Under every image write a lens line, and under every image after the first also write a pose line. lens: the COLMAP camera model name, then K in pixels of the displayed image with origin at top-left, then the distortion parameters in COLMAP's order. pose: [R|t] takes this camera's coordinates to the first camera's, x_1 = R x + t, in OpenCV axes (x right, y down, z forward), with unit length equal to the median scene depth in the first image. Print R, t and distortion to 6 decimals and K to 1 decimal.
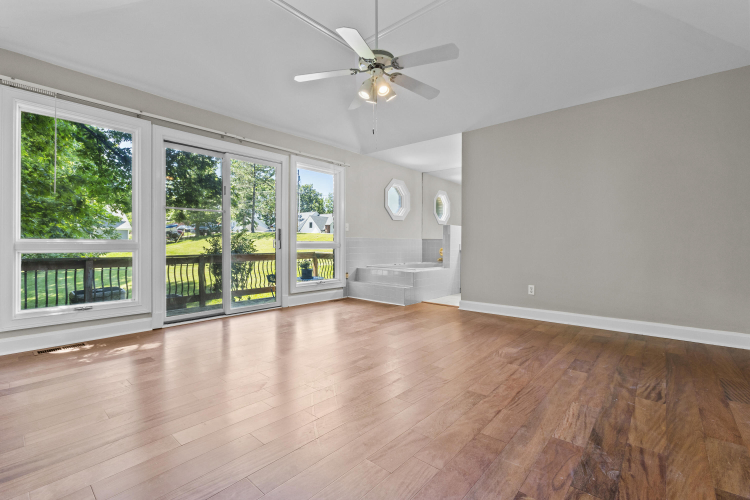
lens RADIAL K [[341.9, 0, 374.6], [0, 341.9, 248.4], [0, 0, 1]] dist [-0.001068, 0.001540]
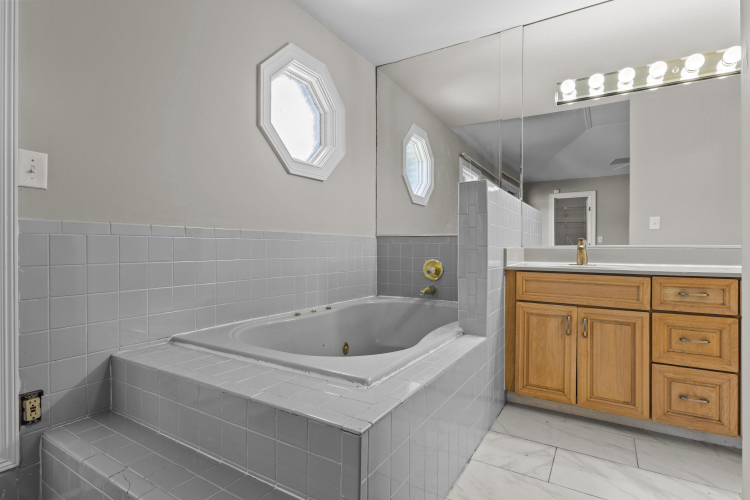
lens RADIAL K [[373.7, 0, 374.8], [0, 373.7, 250.1], [0, 0, 1]] dist [-0.000035, -0.000037]
pose [[0.986016, -0.004685, 0.166584, 0.070844], [0.005483, 0.999976, -0.004330, -0.010217], [-0.166560, 0.005183, 0.986018, 0.628532]]
